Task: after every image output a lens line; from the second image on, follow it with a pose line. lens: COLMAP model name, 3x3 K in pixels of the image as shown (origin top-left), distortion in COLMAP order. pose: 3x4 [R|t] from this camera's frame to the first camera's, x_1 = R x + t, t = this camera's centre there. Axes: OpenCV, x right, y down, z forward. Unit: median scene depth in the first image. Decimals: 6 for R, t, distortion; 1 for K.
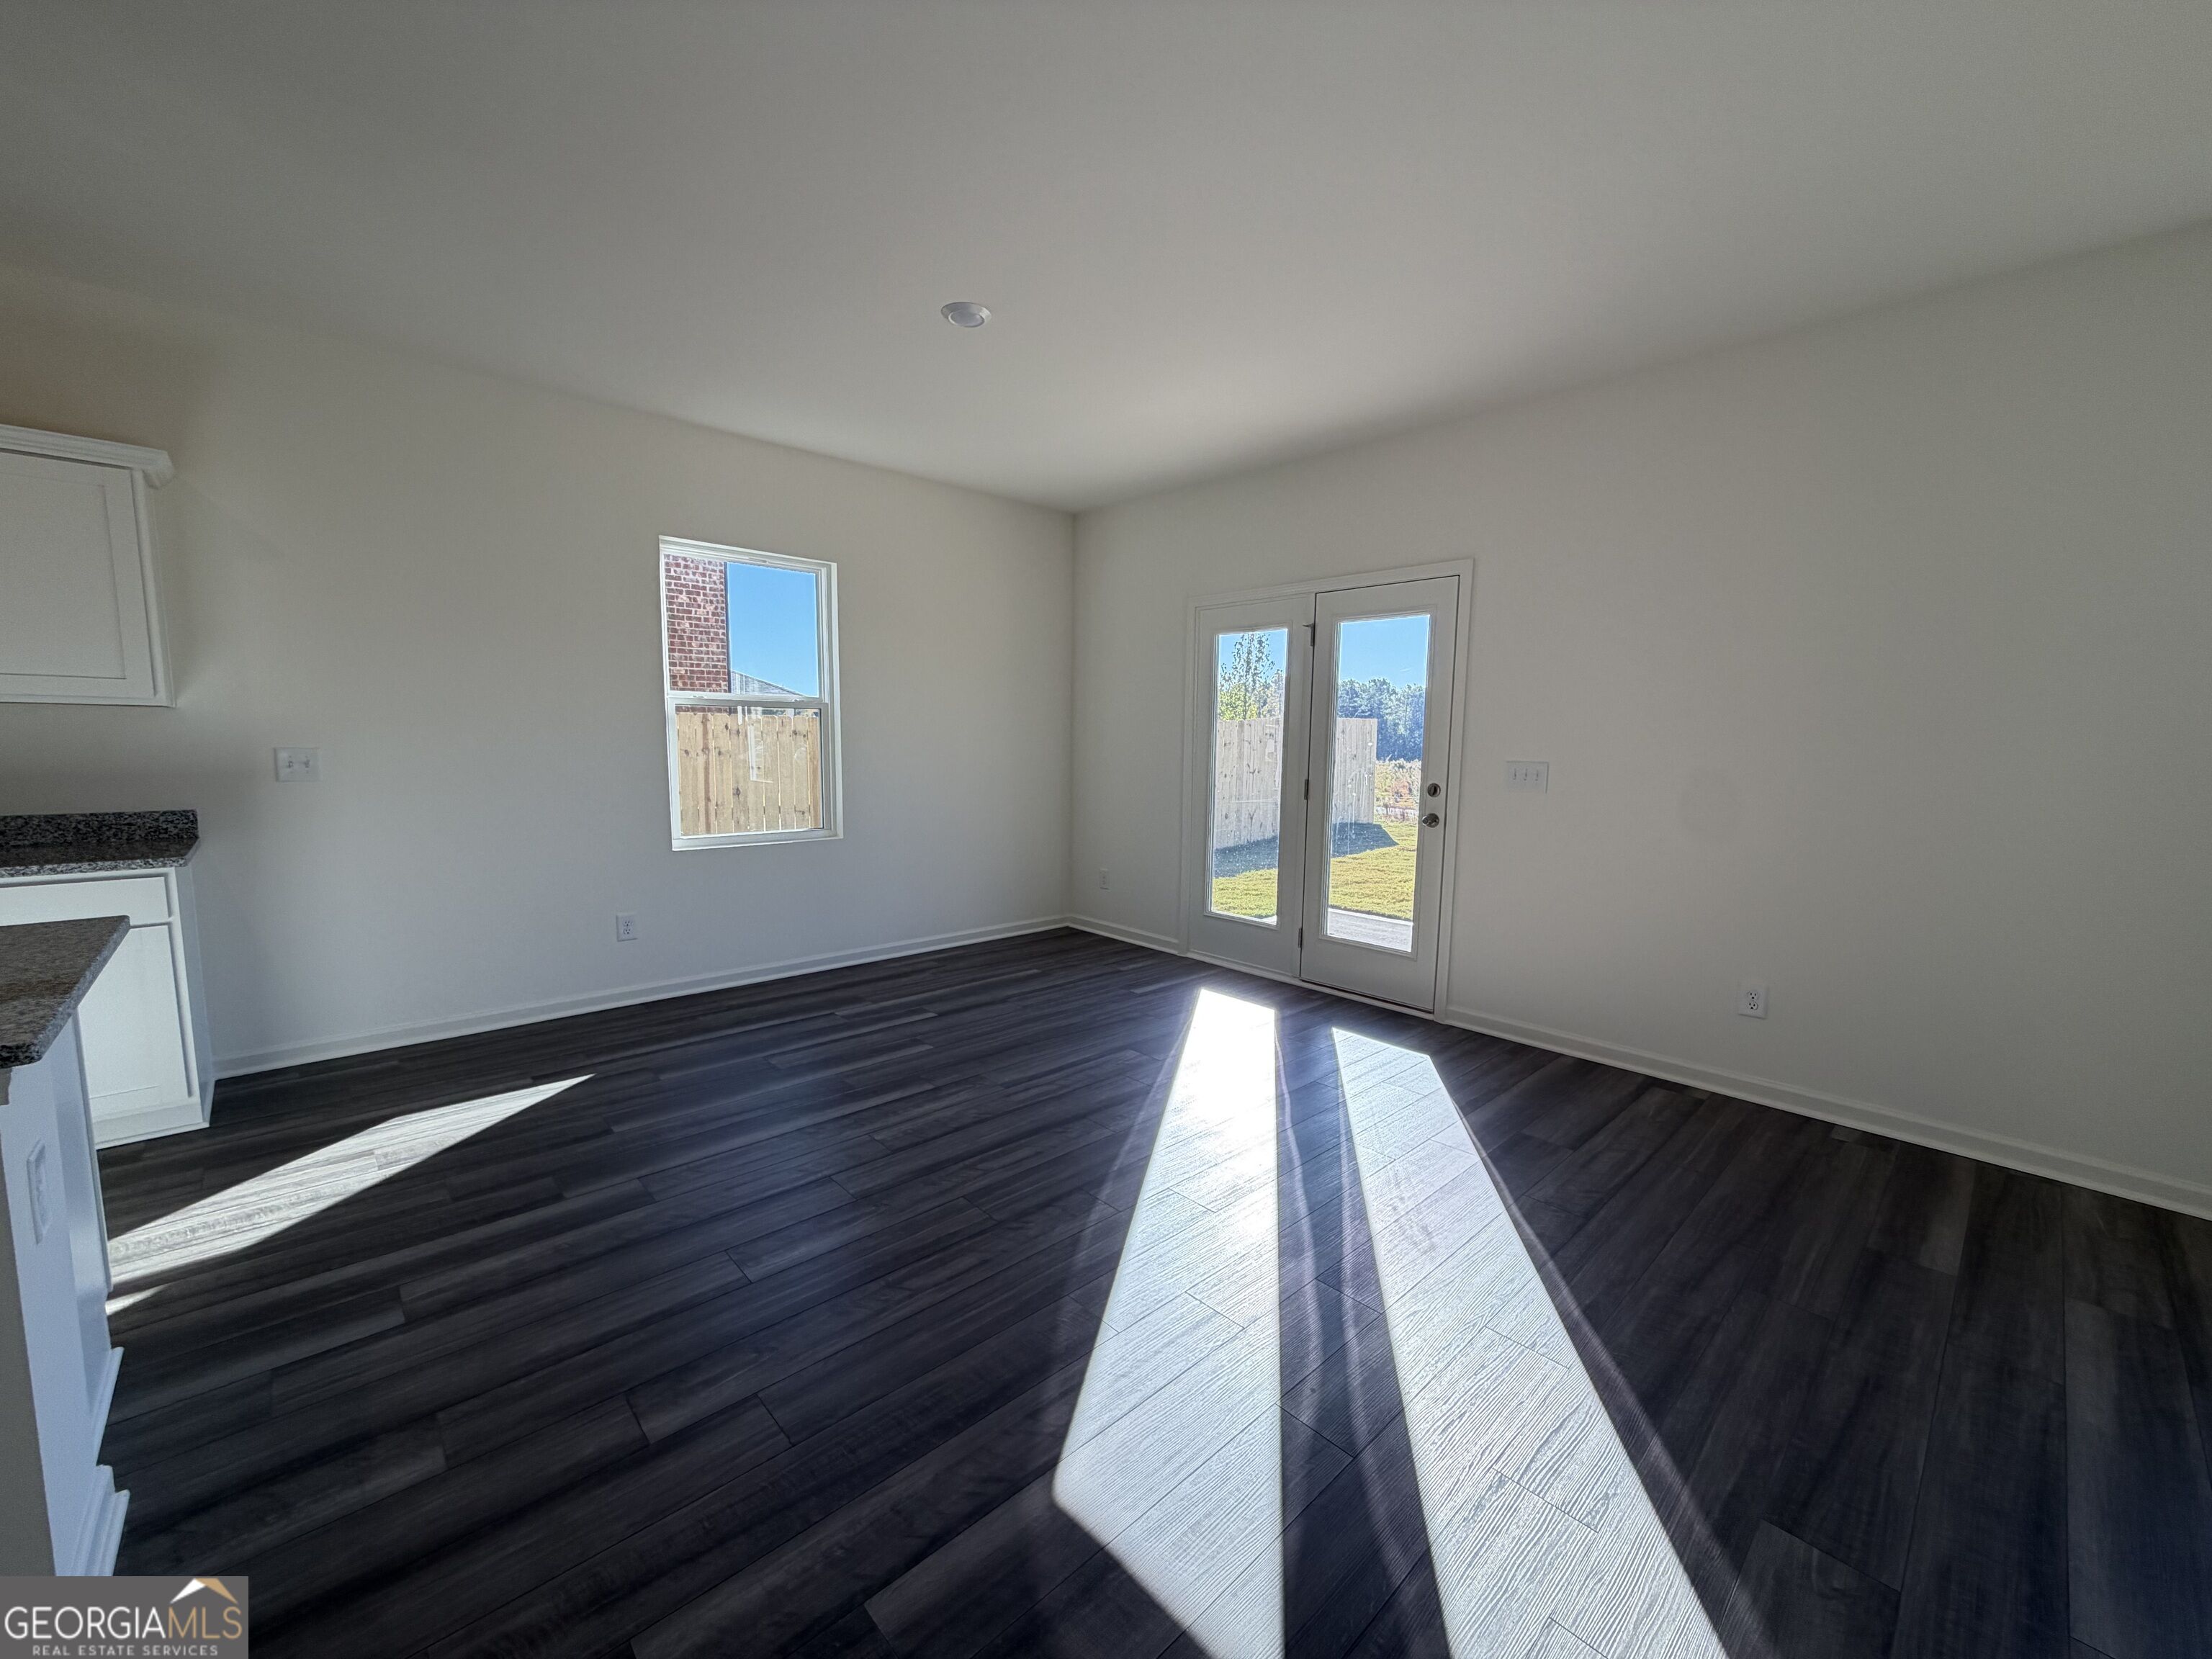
lens RADIAL K [[880.9, 0, 1099.2], [0, 880.9, 829.7], [0, 0, 1]] dist [-0.001470, -0.000433]
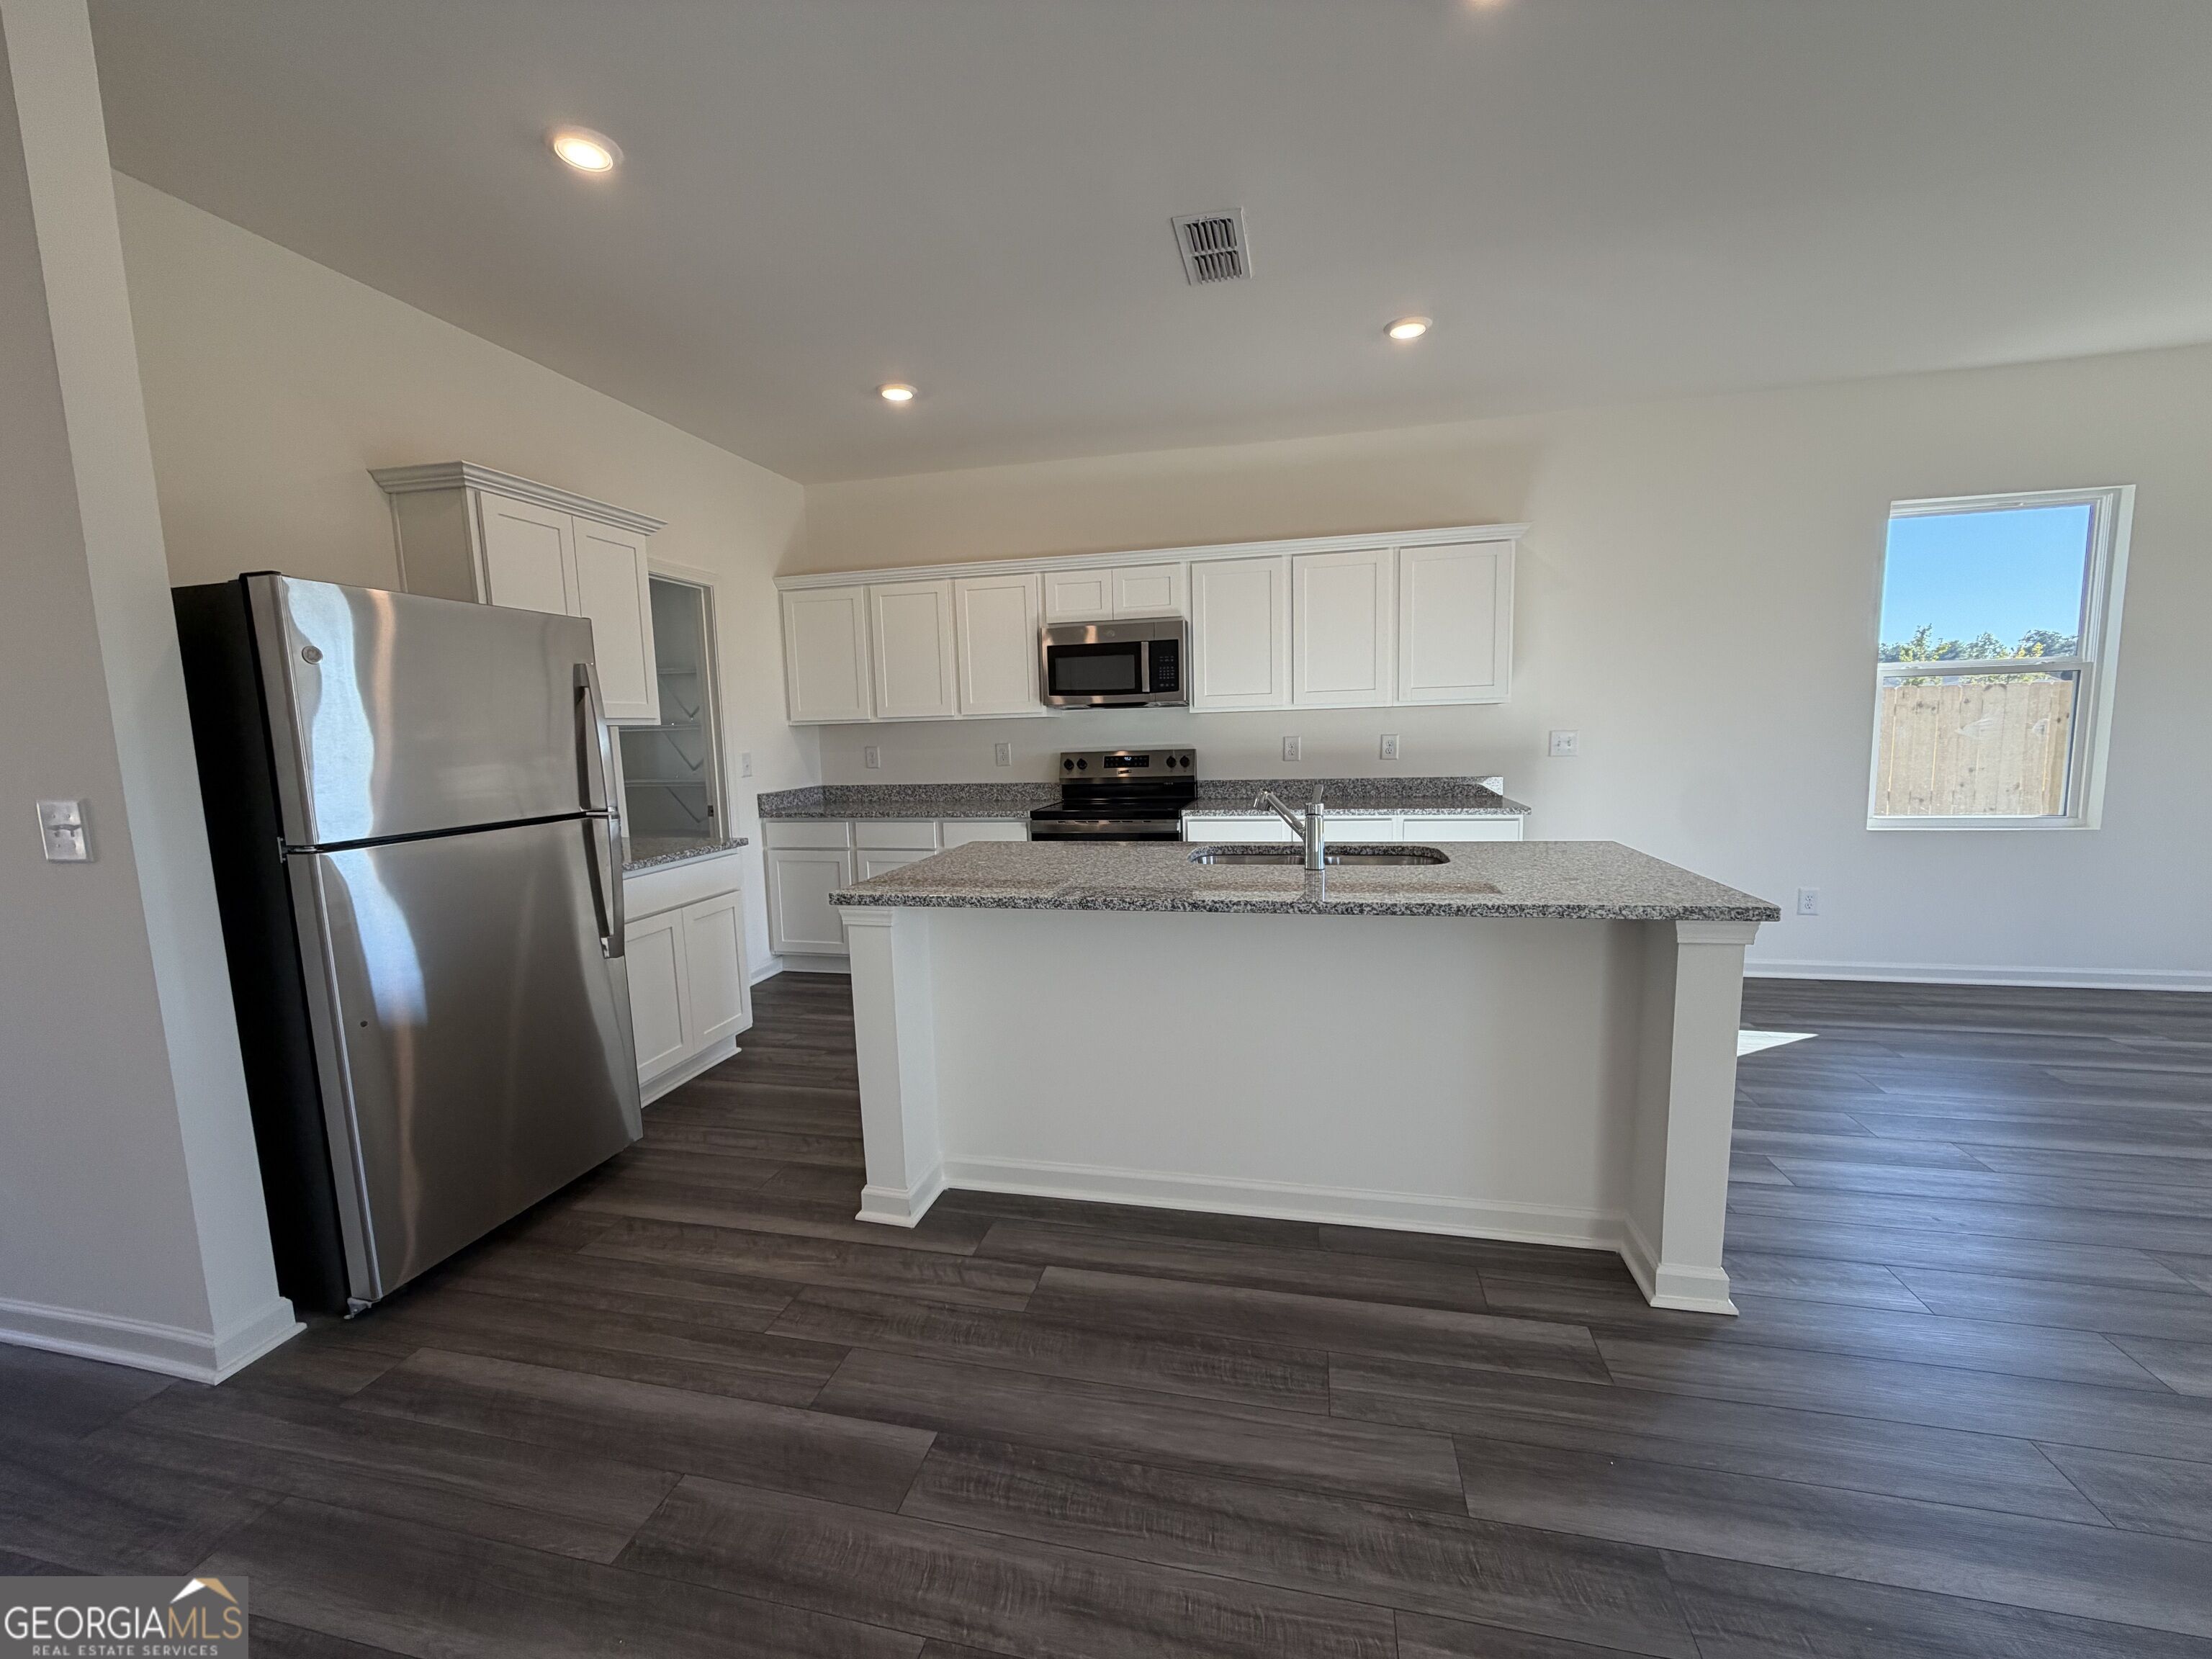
lens RADIAL K [[880.9, 0, 1105.7], [0, 880.9, 834.6], [0, 0, 1]] dist [-0.001470, -0.000433]
pose [[0.567638, 0.076360, -0.819729, -0.178479], [-0.053776, 0.997002, 0.055635, 0.021449], [0.821520, 0.012501, 0.570043, -0.262912]]
